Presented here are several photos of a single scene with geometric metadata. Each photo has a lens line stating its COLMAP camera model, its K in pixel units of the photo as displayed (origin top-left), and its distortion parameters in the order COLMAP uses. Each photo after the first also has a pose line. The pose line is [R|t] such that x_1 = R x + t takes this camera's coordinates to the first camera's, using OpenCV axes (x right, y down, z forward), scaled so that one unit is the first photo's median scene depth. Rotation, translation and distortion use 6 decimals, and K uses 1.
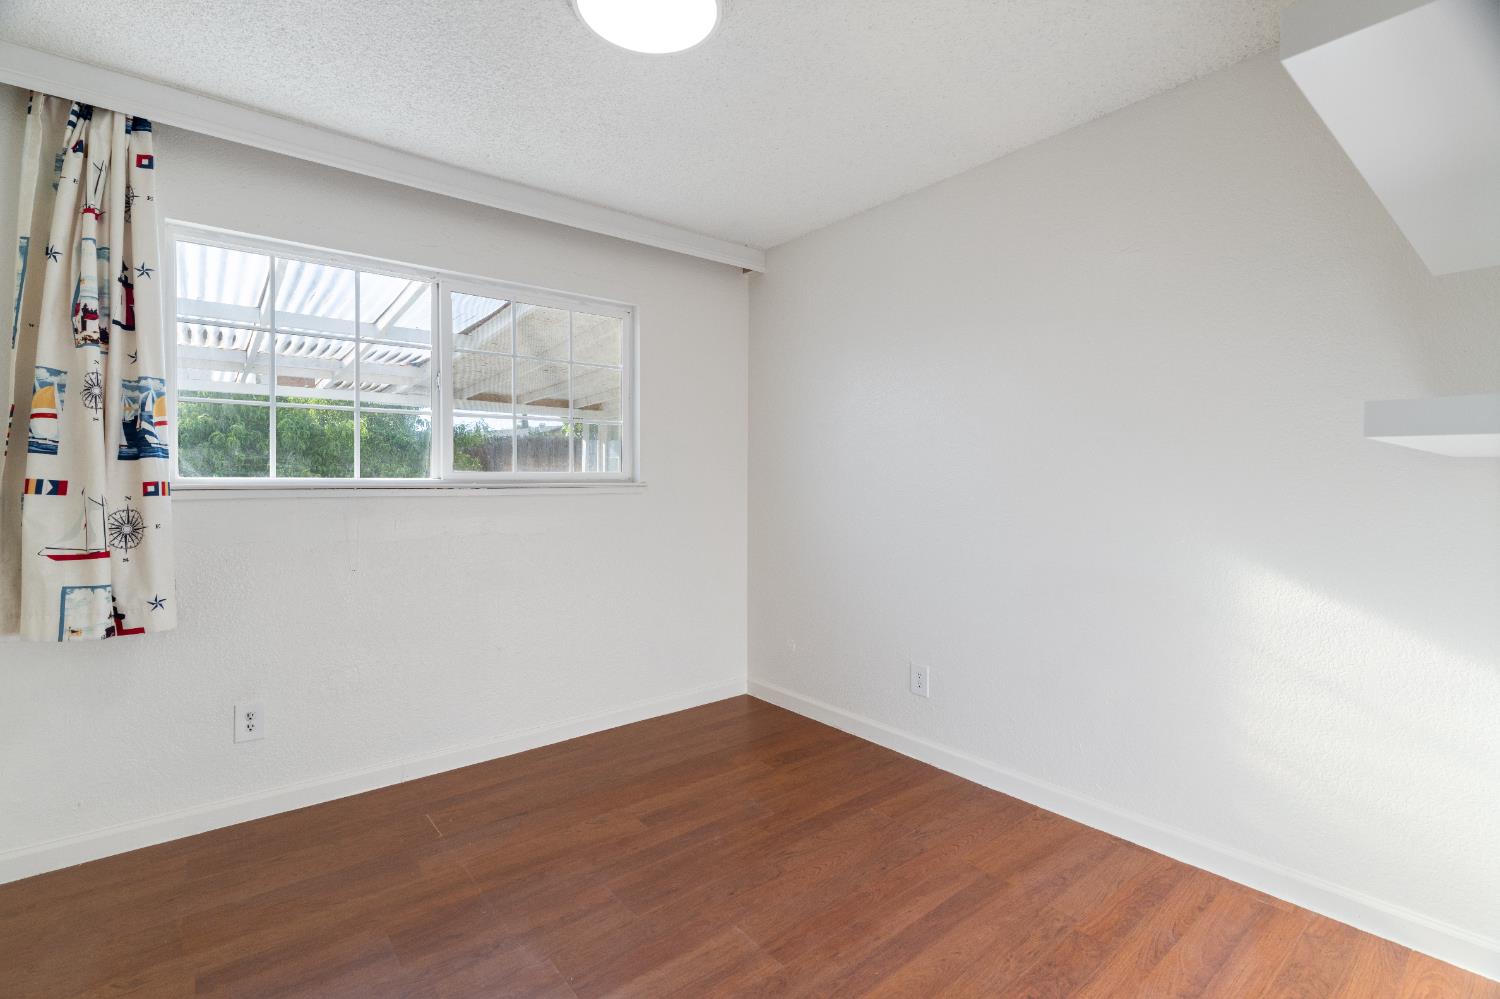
lens RADIAL K [[676.8, 0, 740.0], [0, 676.8, 493.2], [0, 0, 1]] dist [-0.007661, 0.000770]
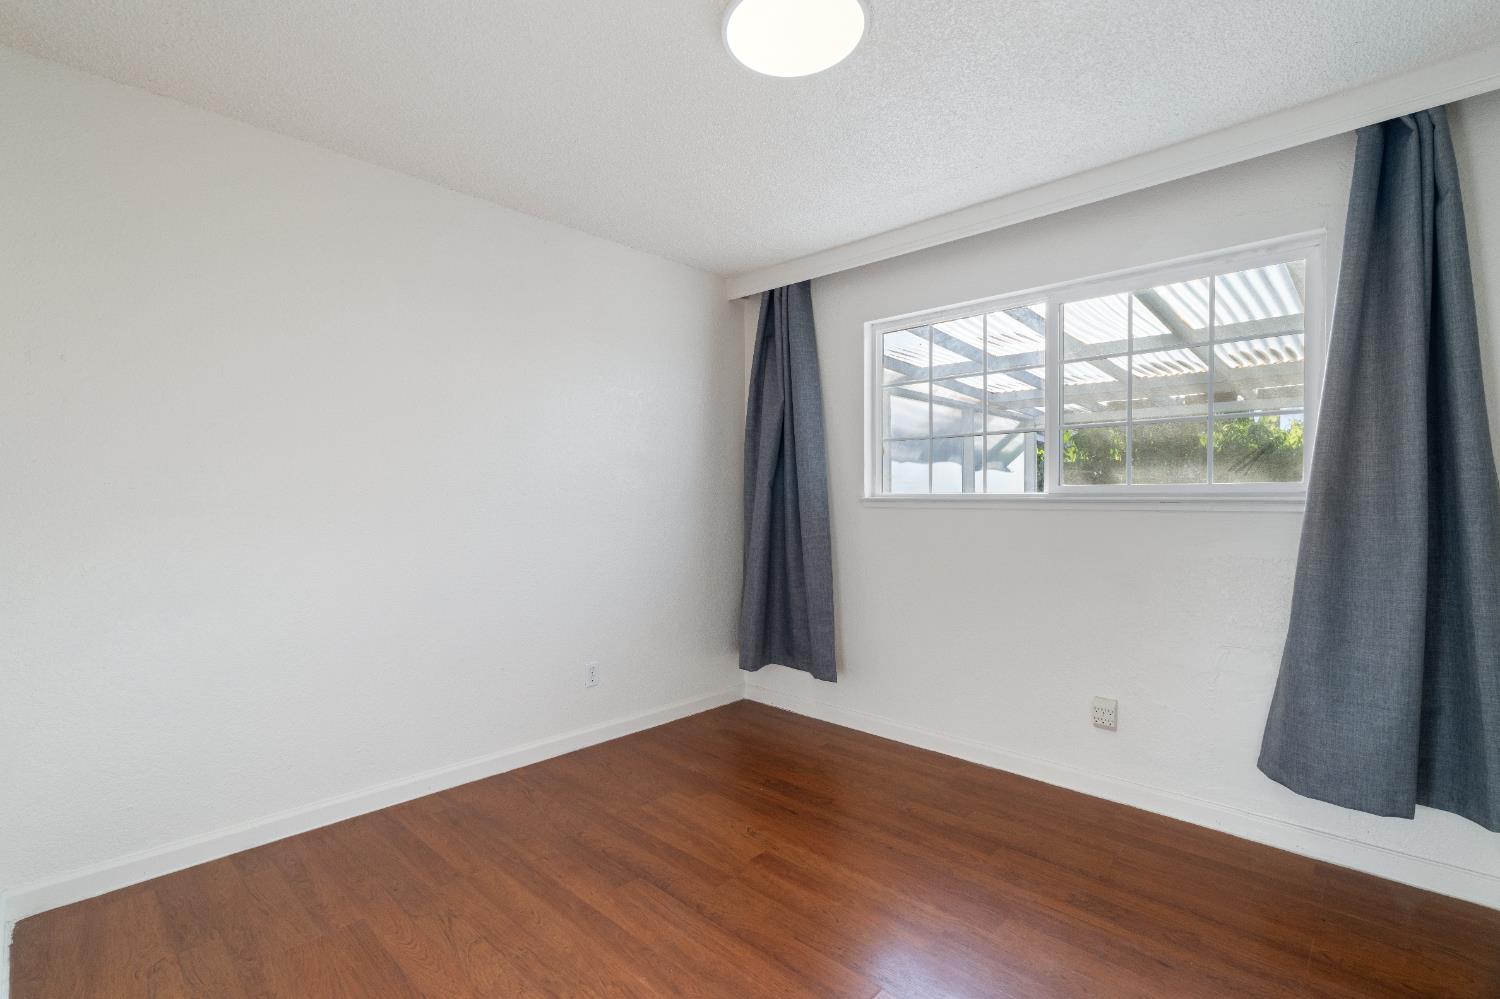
lens RADIAL K [[676.8, 0, 737.9], [0, 676.8, 492.3], [0, 0, 1]] dist [-0.007661, 0.000770]
pose [[0.130080, -0.006086, -0.991485, 0.499691], [-0.013642, 0.999876, -0.007927, -0.006485], [0.991410, 0.014557, 0.129981, 0.398140]]
